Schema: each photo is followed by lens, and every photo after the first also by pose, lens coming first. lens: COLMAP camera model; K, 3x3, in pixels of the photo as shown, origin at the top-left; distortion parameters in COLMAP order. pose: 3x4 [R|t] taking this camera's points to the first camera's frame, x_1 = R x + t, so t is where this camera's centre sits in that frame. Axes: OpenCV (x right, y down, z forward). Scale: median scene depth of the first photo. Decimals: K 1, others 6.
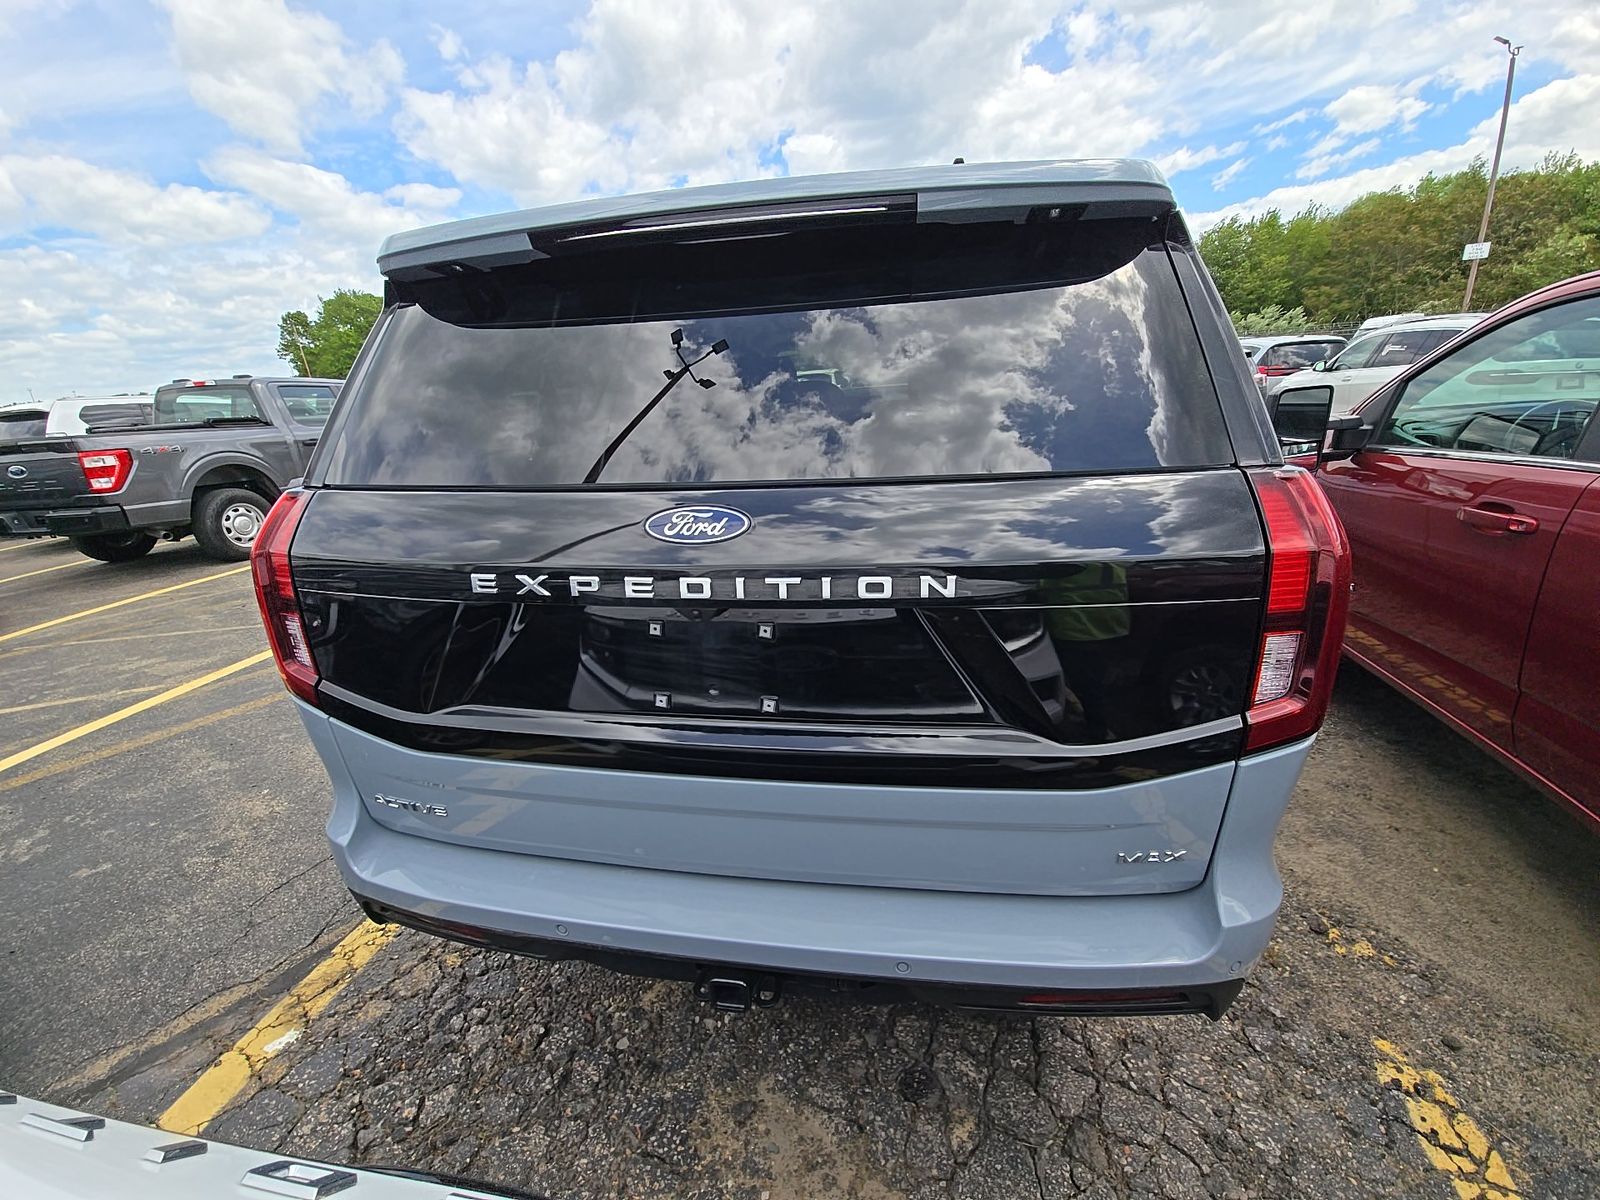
lens RADIAL K [[645.0, 0, 810.3], [0, 645.0, 604.5], [0, 0, 1]] dist [0.003895, -0.004199]
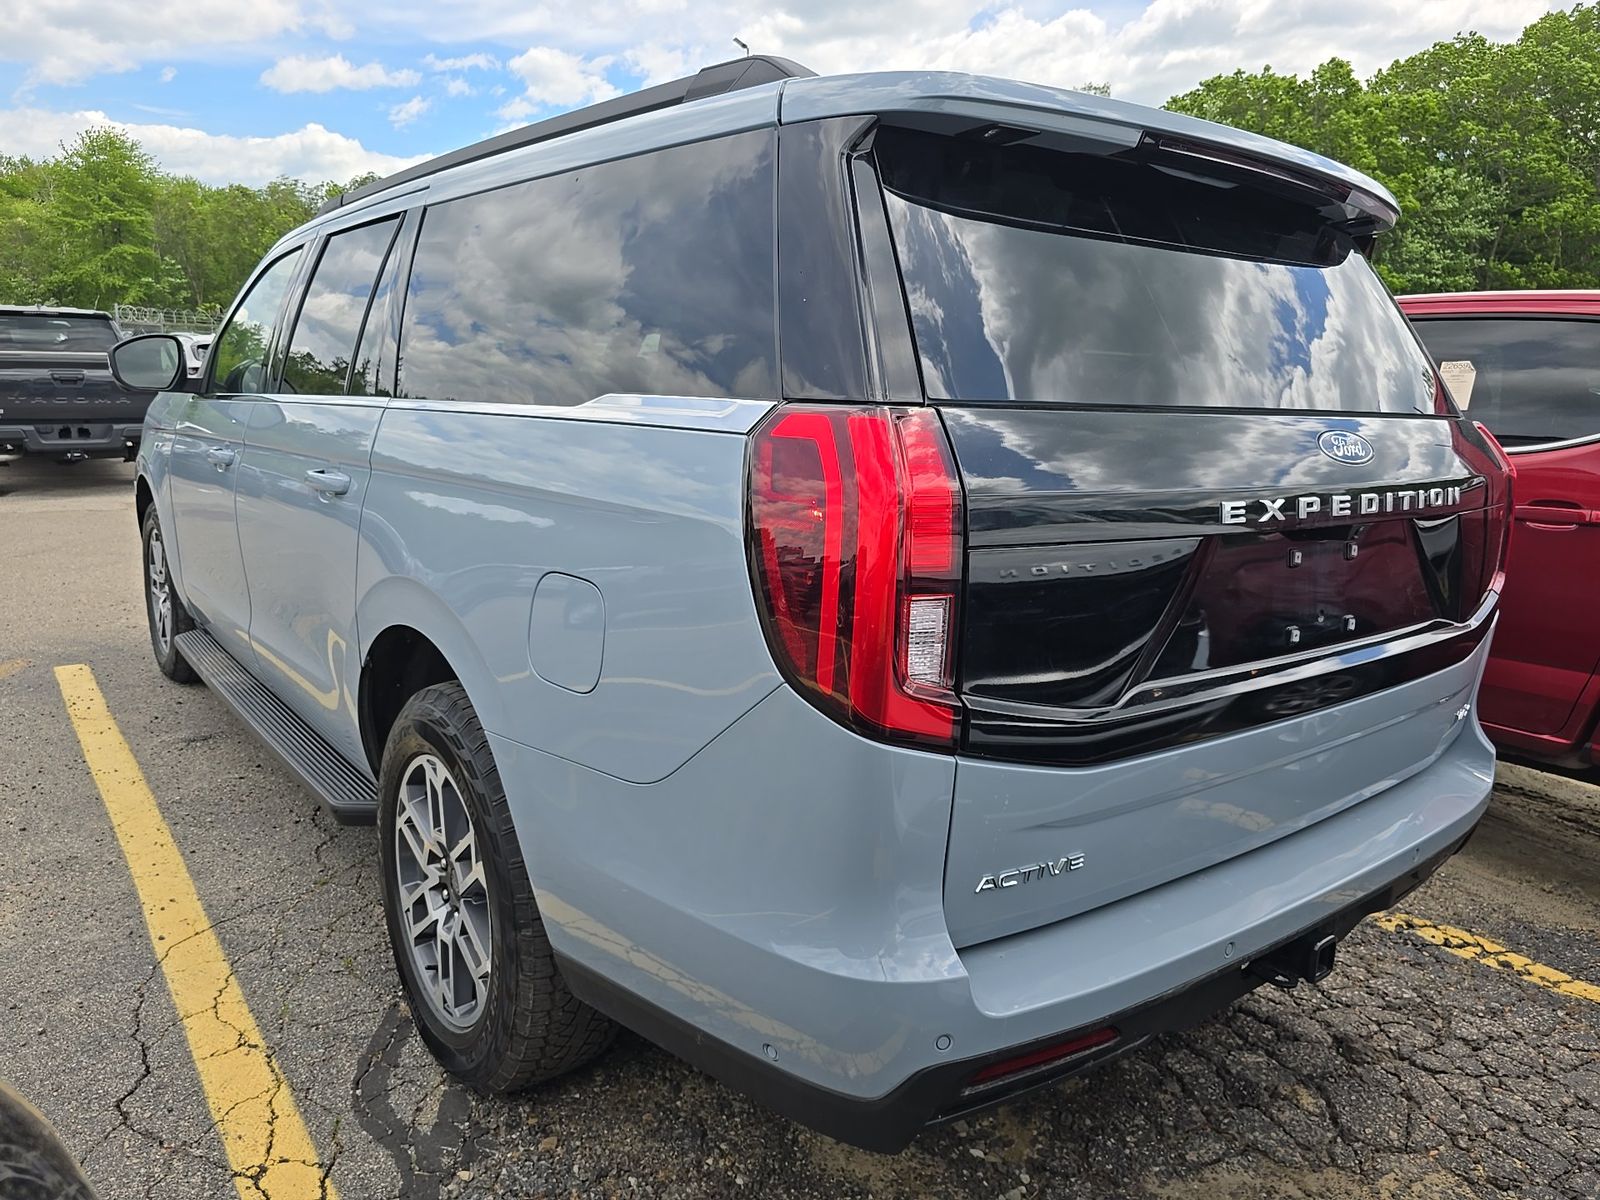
lens RADIAL K [[1091.5, 0, 766.3], [0, 1091.5, 610.9], [0, 0, 1]] dist [0.010364, -0.003384]
pose [[0.679611, -0.080393, 0.729154, -1.197348], [0.174572, 0.983145, -0.054313, 0.040129], [-0.712498, 0.164201, 0.682191, 0.280167]]
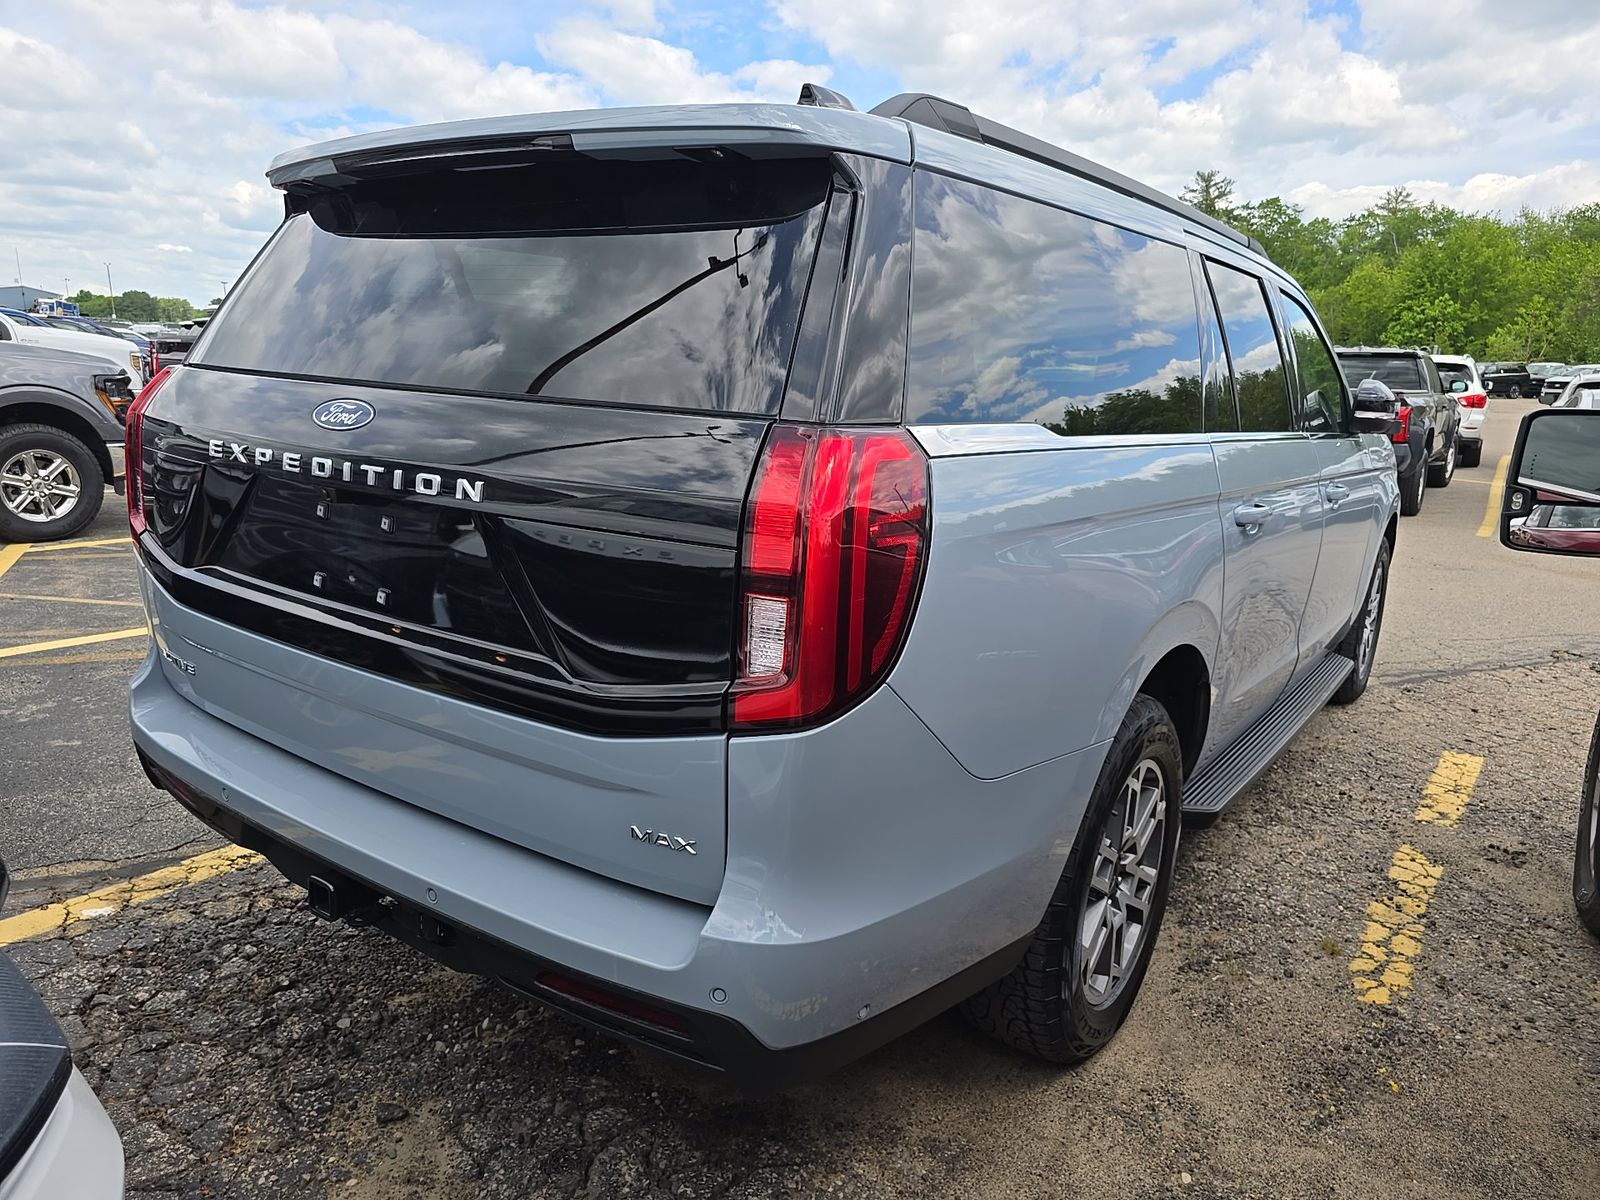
lens RADIAL K [[1091.5, 0, 803.5], [0, 1091.5, 603.8], [0, 0, 1]] dist [0.010364, -0.003384]
pose [[0.898295, 0.179035, -0.401264, 0.754718], [-0.222493, 0.972829, -0.064032, 0.076939], [0.378897, 0.146798, 0.913722, -0.208463]]
